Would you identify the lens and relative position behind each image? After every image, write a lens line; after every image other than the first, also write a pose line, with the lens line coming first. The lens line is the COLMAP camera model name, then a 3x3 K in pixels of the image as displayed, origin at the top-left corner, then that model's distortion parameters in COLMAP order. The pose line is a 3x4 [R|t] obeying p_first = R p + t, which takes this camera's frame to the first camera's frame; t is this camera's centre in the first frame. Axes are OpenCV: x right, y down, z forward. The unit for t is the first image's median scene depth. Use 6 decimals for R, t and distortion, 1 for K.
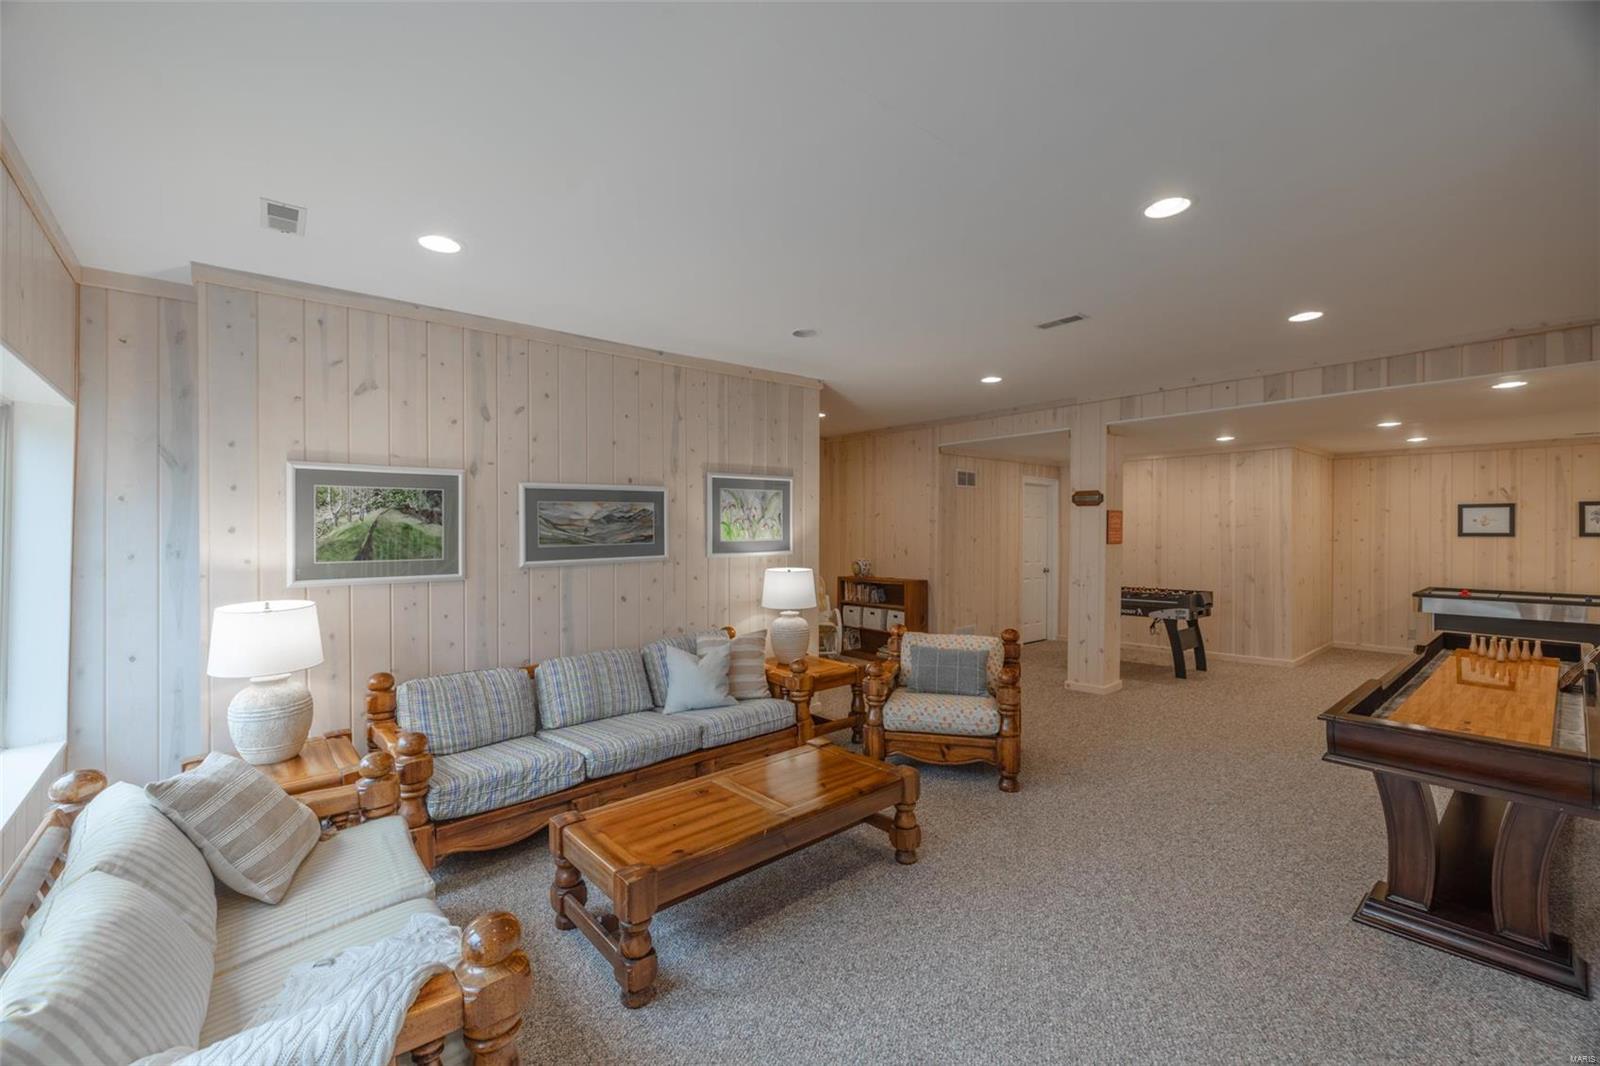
lens RADIAL K [[664.8, 0, 807.7], [0, 664.8, 531.7], [0, 0, 1]] dist [-0.000467, -0.000128]
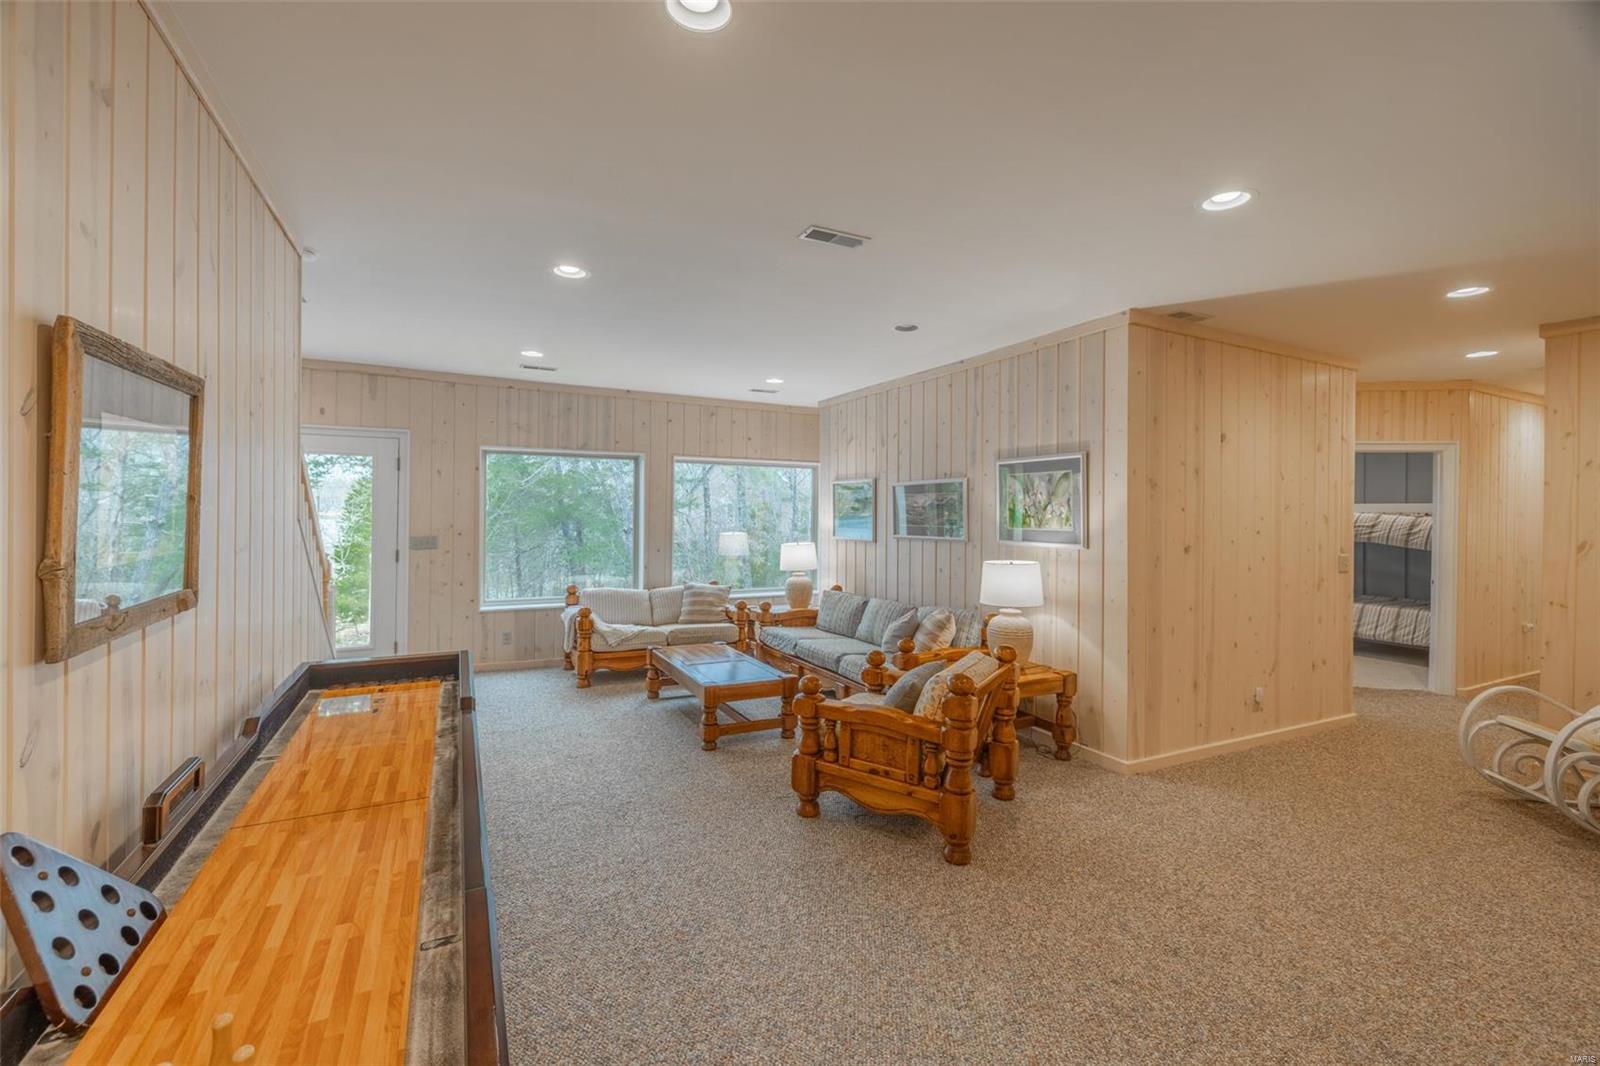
lens RADIAL K [[706.0, 0, 795.6], [0, 706.0, 506.0], [0, 0, 1]] dist [-0.000101, -0.000036]
pose [[-0.262407, -0.004417, -0.964947, 0.968999], [-0.015965, 0.999873, -0.000235, -0.013646], [0.964825, 0.015343, -0.262444, 0.985519]]
